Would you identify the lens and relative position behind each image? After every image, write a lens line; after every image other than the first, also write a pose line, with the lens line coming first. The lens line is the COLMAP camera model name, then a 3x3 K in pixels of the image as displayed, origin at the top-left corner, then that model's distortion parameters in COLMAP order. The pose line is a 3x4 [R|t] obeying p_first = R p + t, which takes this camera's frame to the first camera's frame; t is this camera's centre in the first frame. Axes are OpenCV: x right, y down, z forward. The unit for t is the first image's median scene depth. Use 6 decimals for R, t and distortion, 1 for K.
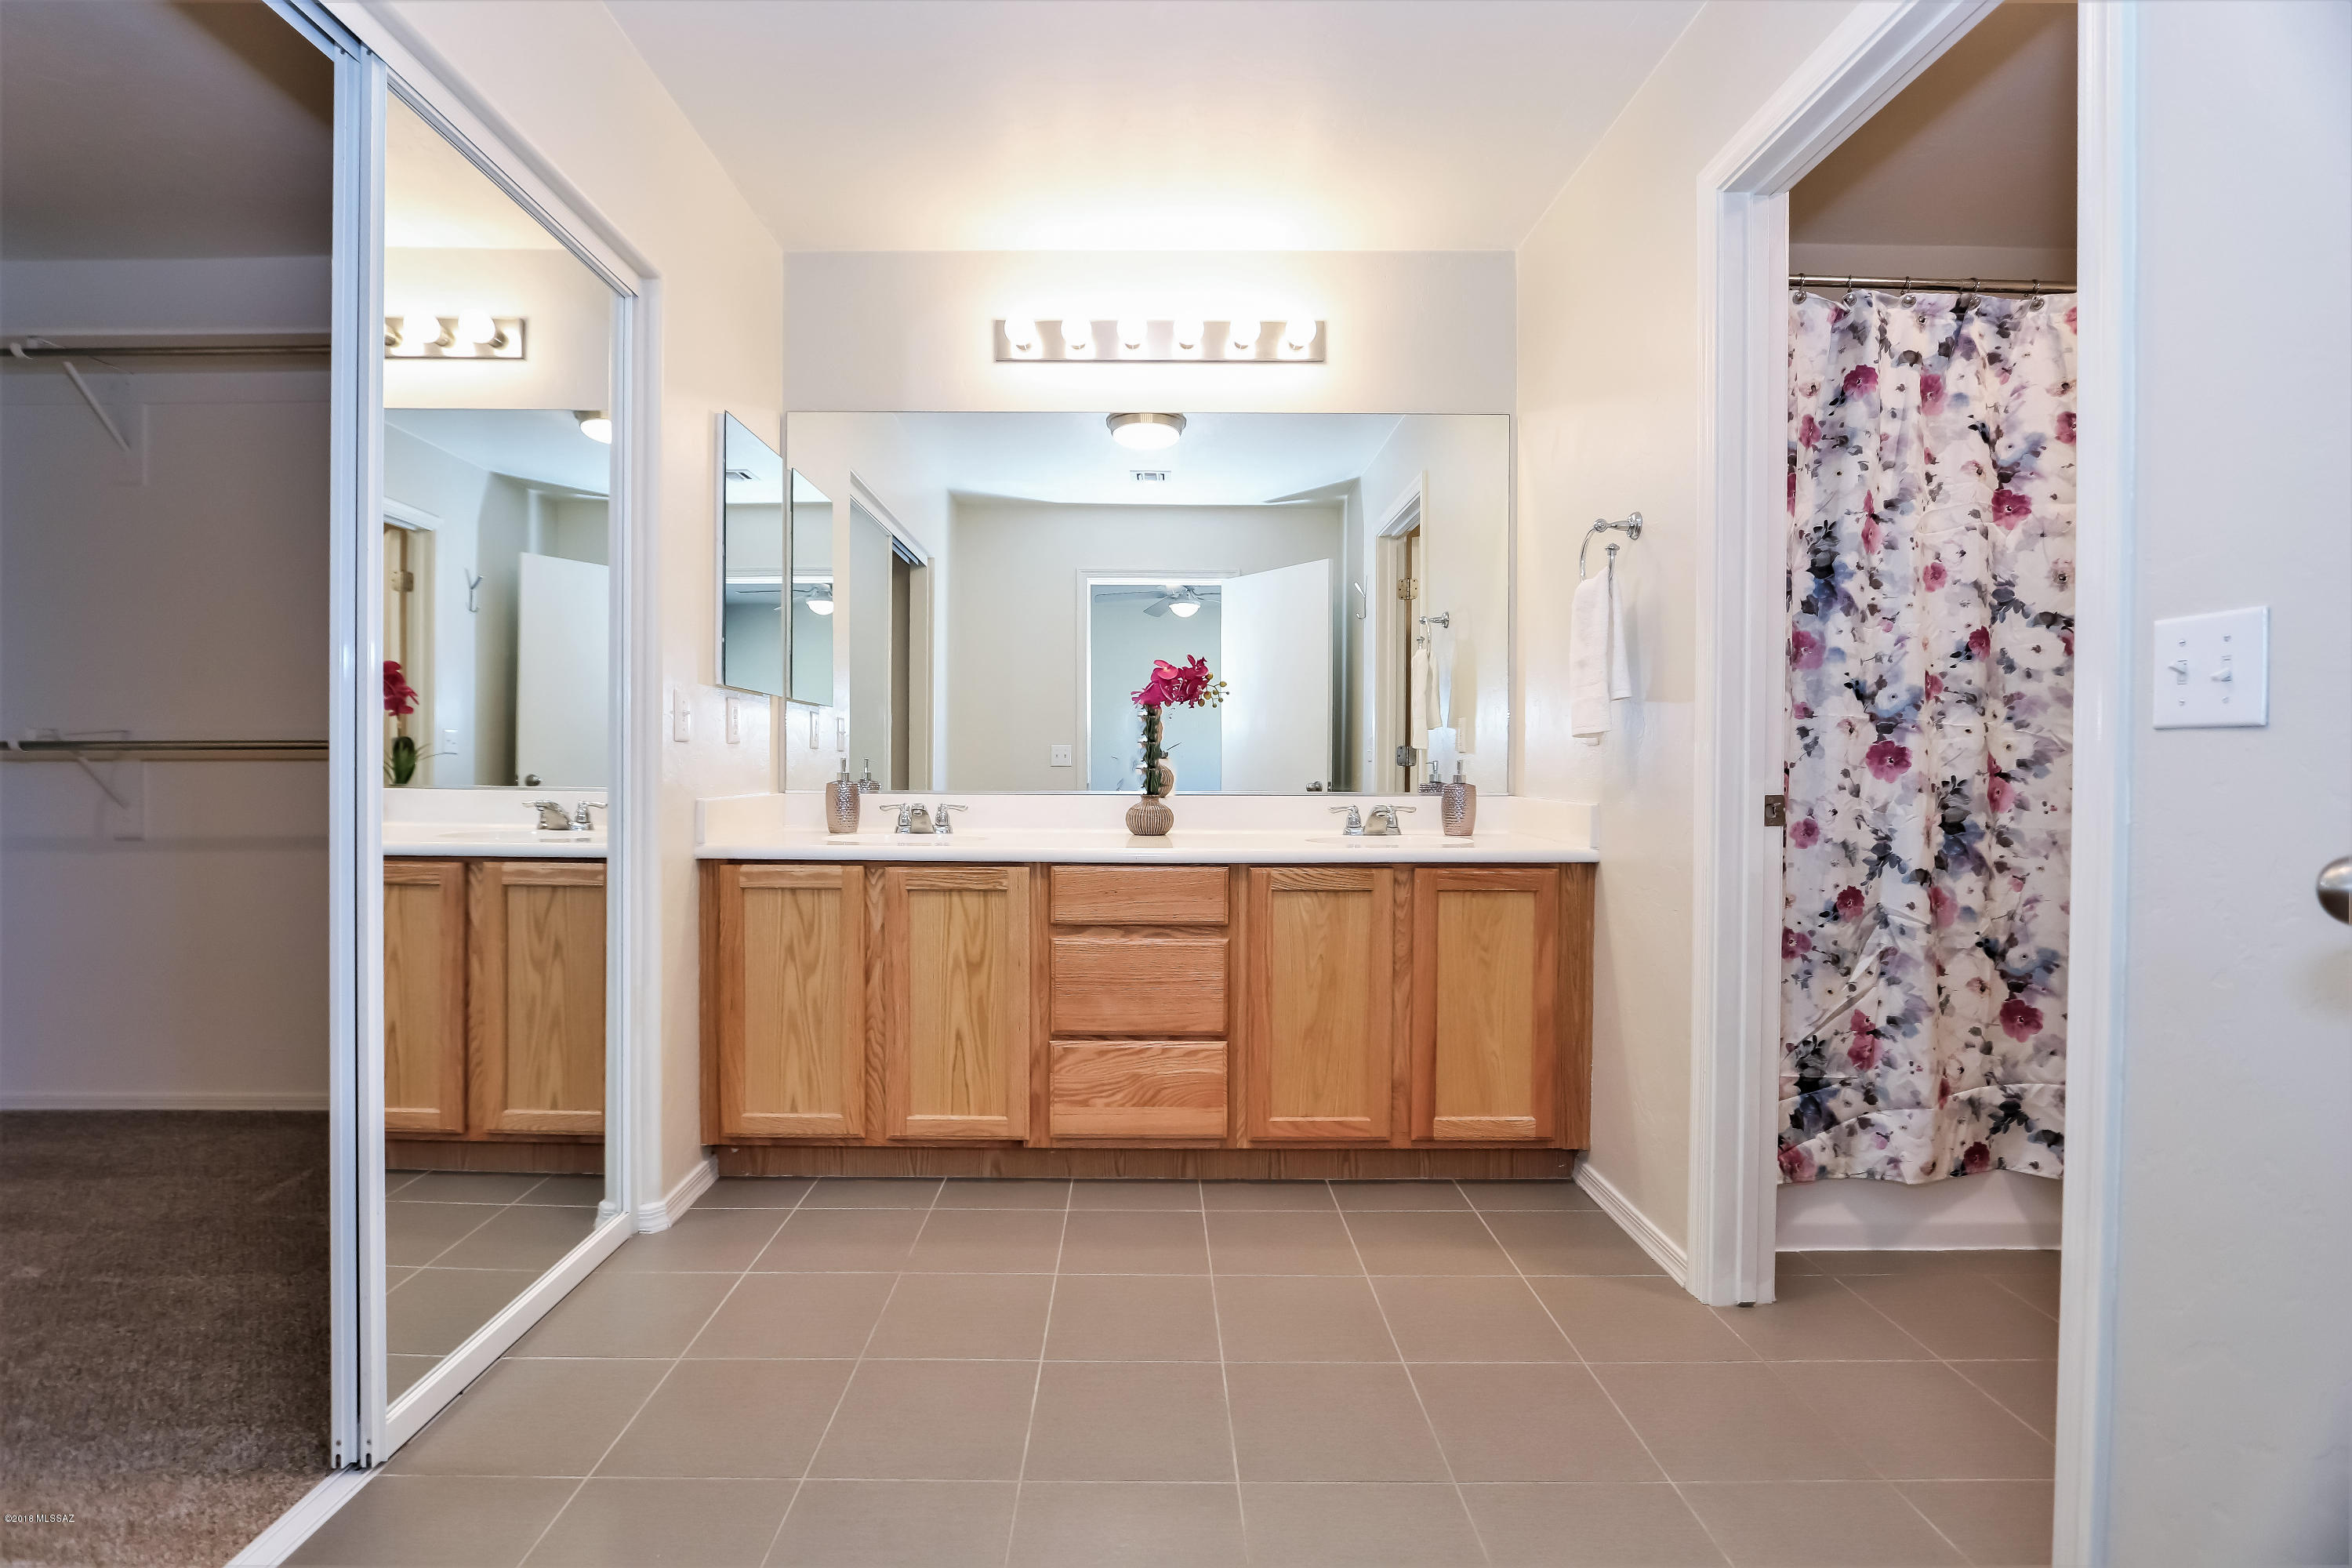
lens RADIAL K [[1089.8, 0, 1150.4], [0, 1089.8, 778.5], [0, 0, 1]] dist [-0.018177, 0.004075]
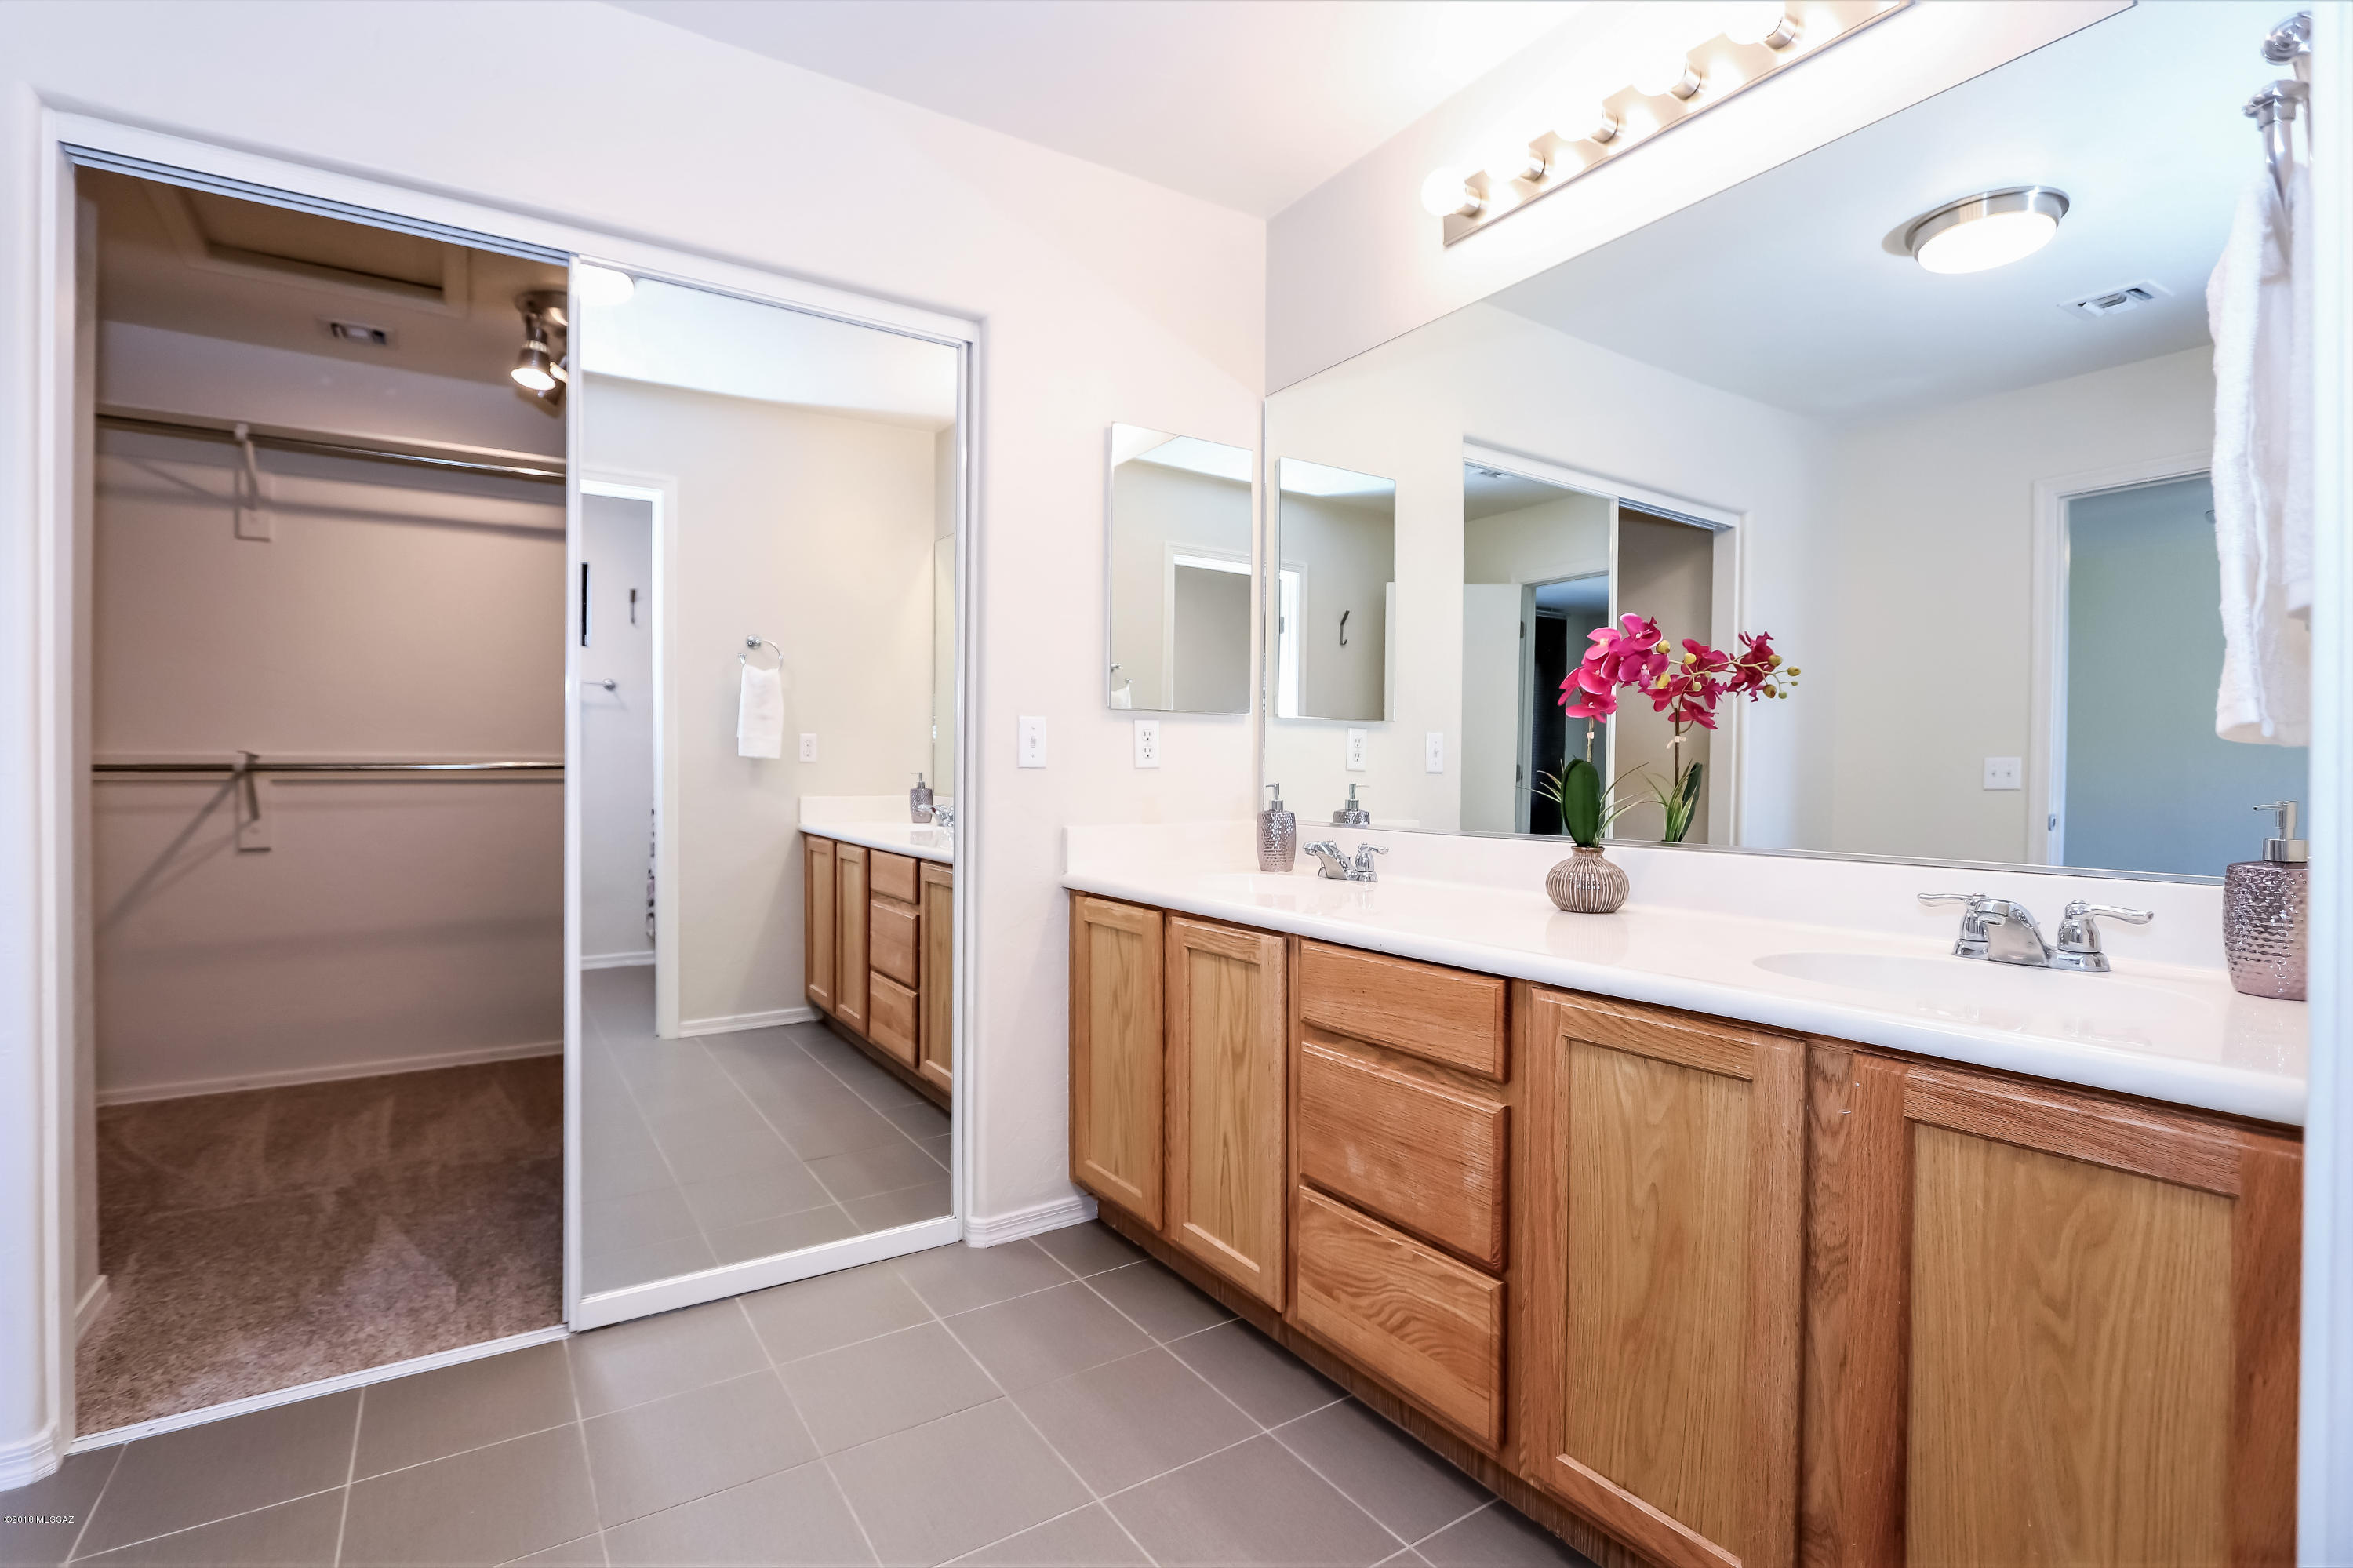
lens RADIAL K [[1090.3, 0, 1150.9], [0, 1090.3, 778.5], [0, 0, 1]] dist [-0.018177, 0.004075]
pose [[0.533221, 0.001897, -0.845974, 0.457836], [-0.012352, 0.999908, -0.005544, -0.020216], [0.845886, 0.013405, 0.533196, 0.534163]]
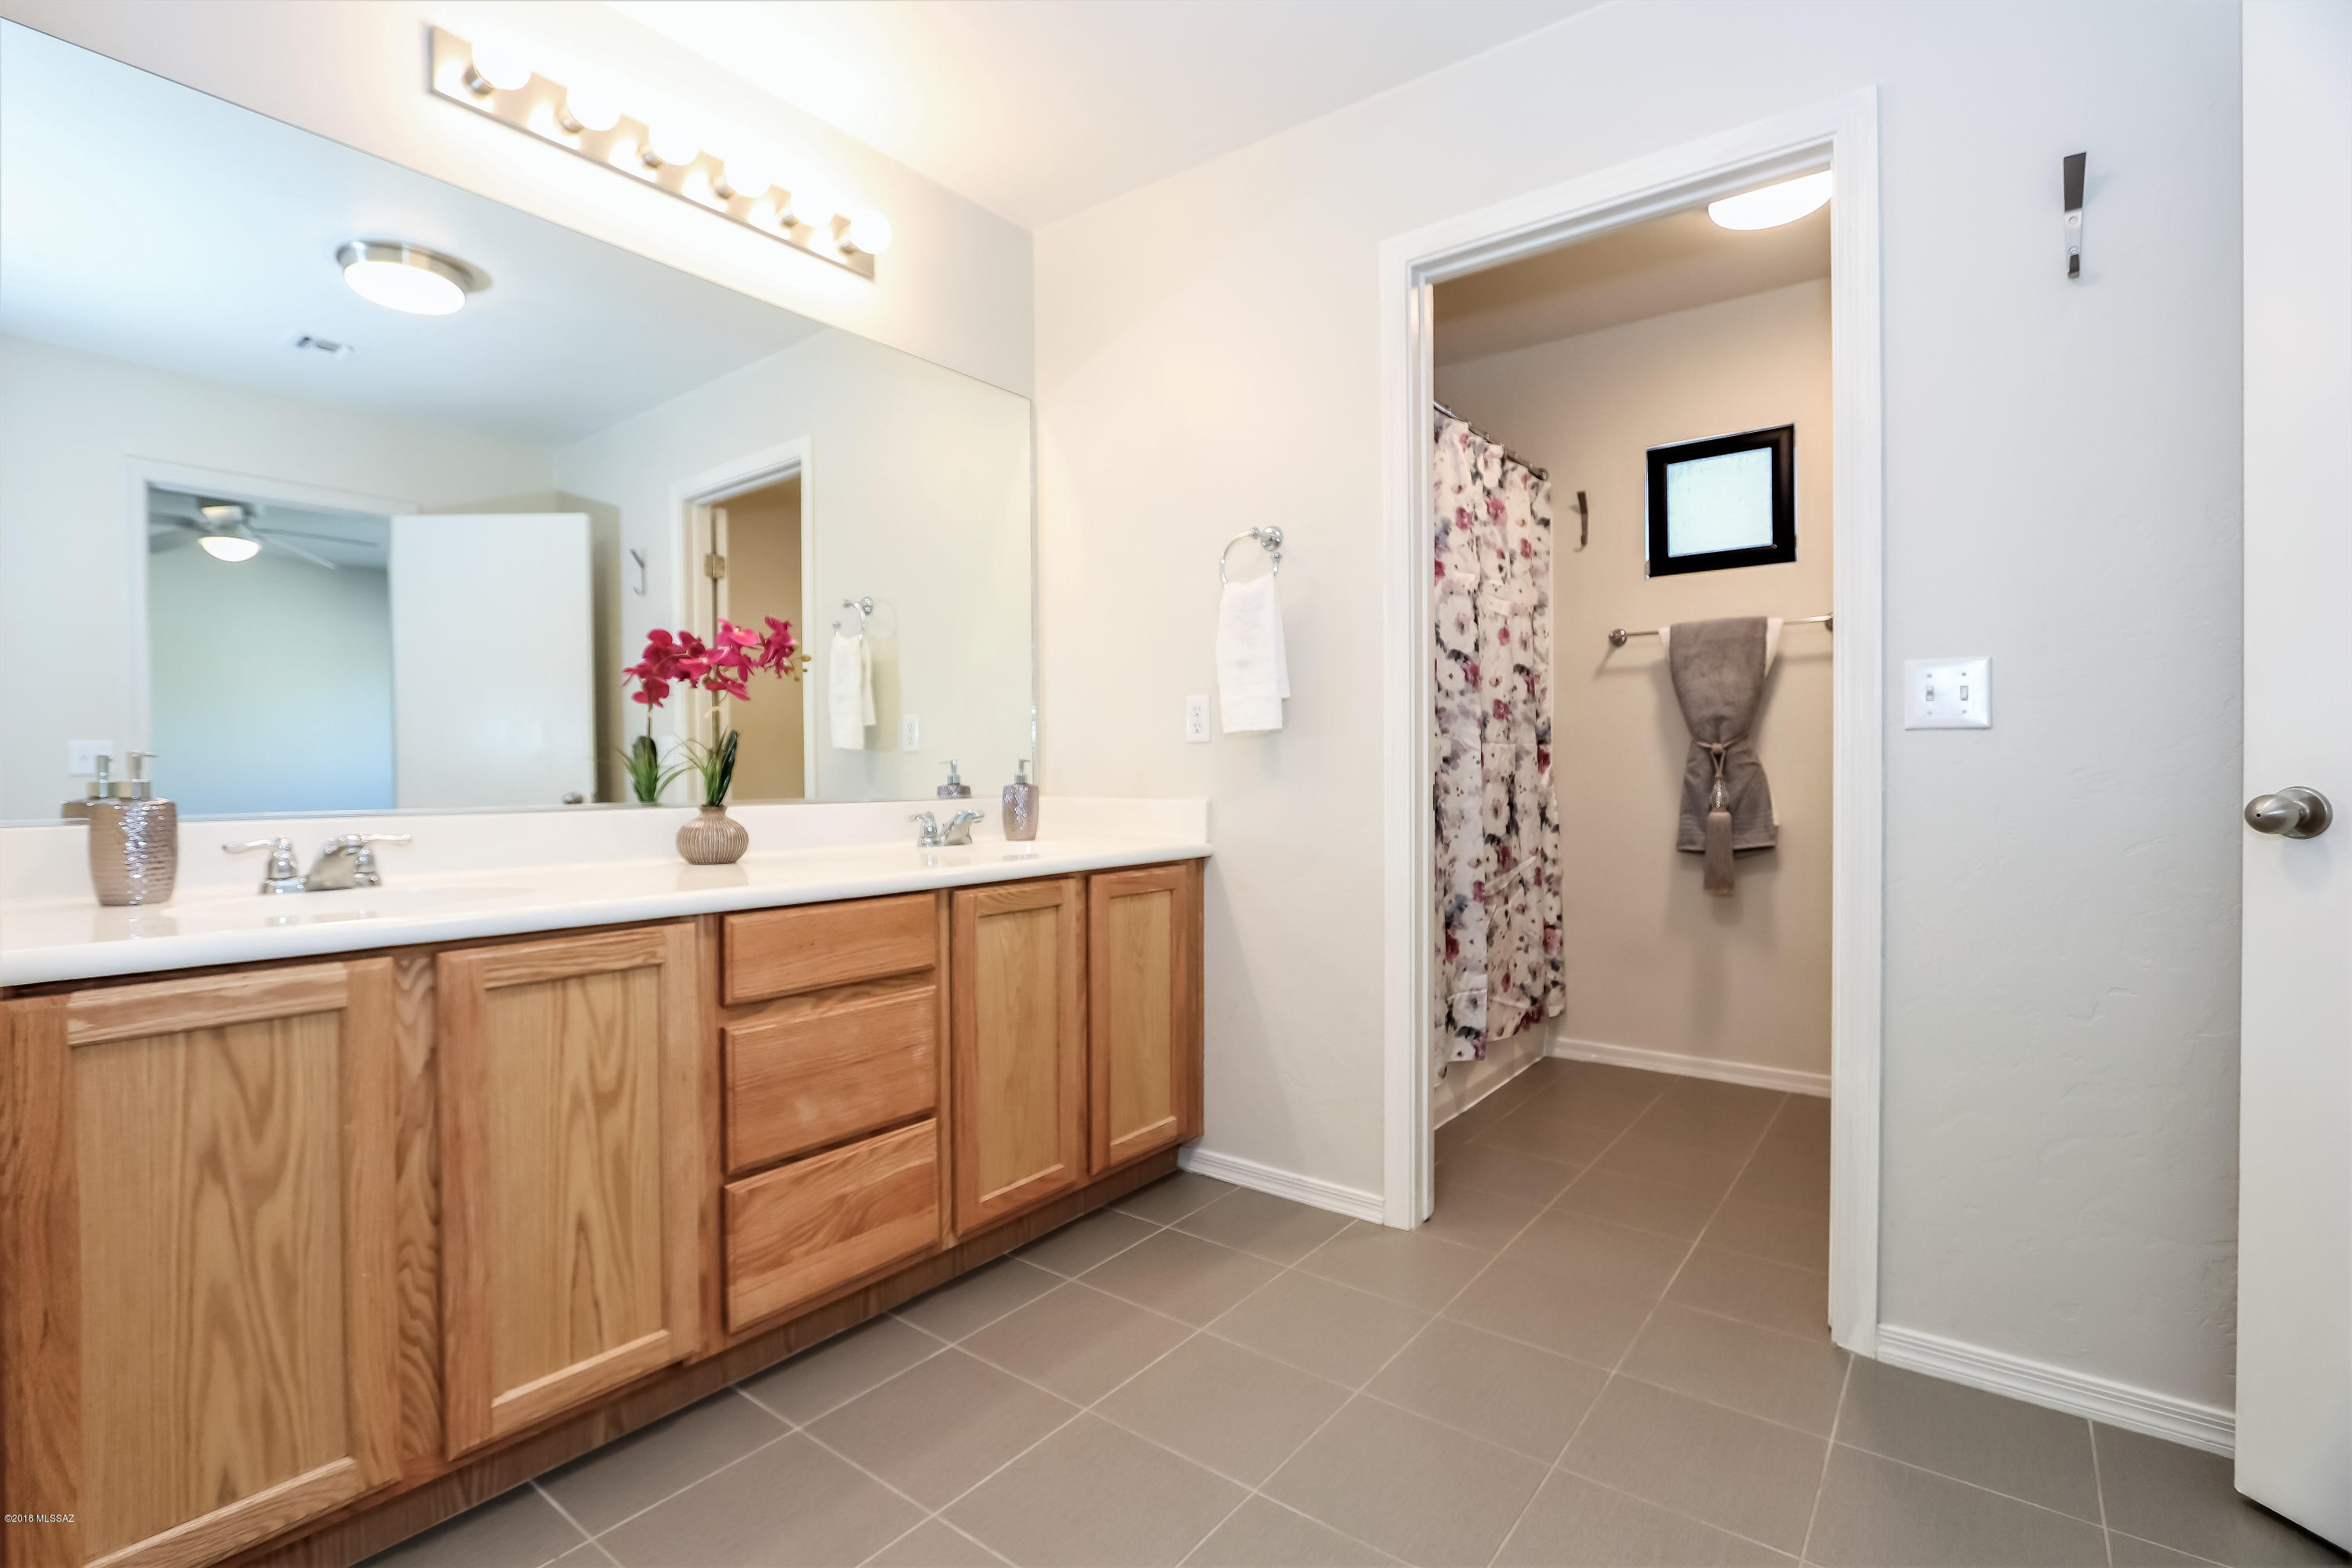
lens RADIAL K [[1089.8, 0, 1150.4], [0, 1089.8, 778.5], [0, 0, 1]] dist [-0.018177, 0.004075]
pose [[0.619310, -0.011624, 0.785061, -0.441301], [0.019723, 0.999805, -0.000756, 0.003047], [-0.784899, 0.015952, 0.619418, 0.395983]]
